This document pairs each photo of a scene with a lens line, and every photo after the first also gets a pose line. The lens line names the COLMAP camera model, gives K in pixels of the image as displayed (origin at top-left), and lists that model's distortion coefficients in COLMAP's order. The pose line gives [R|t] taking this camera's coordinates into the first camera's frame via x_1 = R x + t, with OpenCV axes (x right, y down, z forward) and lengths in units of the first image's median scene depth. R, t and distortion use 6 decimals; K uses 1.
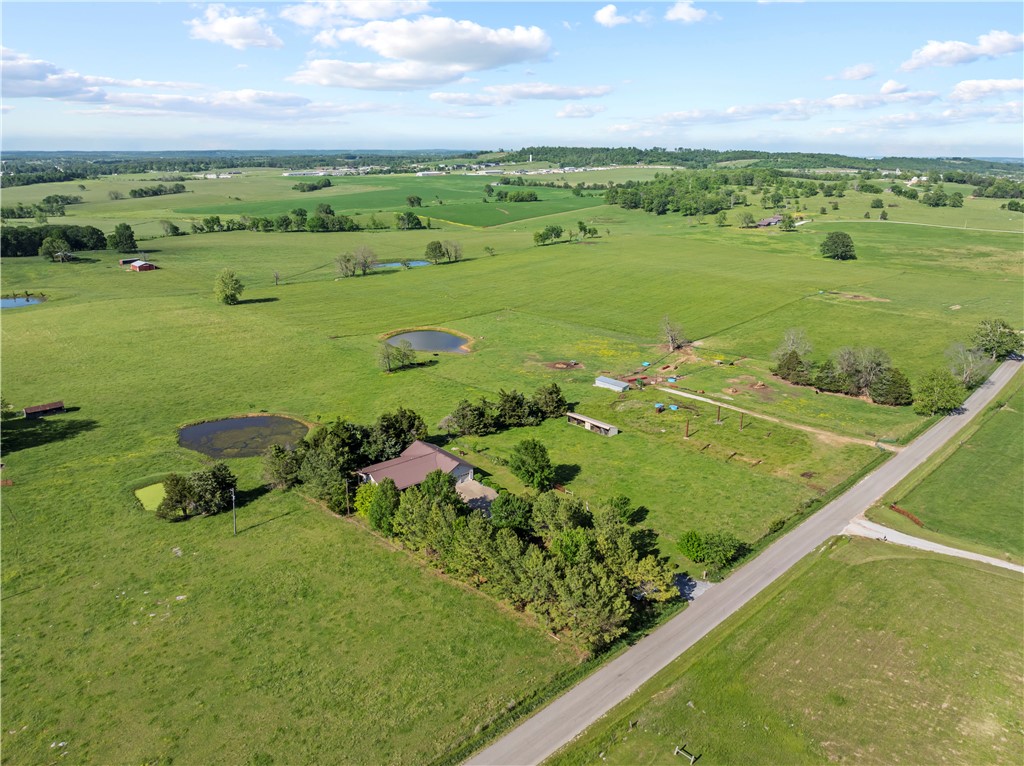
lens RADIAL K [[727.9, 0, 516.1], [0, 727.9, 353.6], [0, 0, 1]] dist [-0.034734, -0.006759]
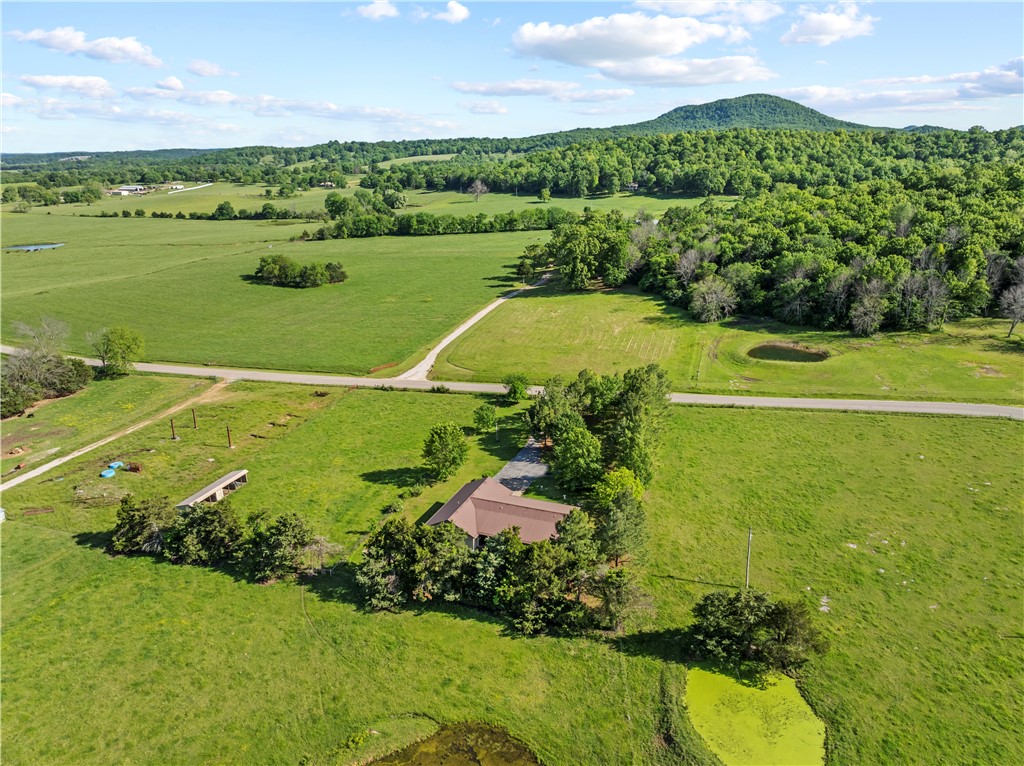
lens RADIAL K [[727.9, 0, 516.1], [0, 727.9, 353.6], [0, 0, 1]] dist [-0.034734, -0.006759]
pose [[-0.477104, -0.245414, 0.843886, -0.542827], [0.239021, 0.887790, 0.393316, -0.208187], [-0.845719, 0.389359, -0.364909, 0.882164]]
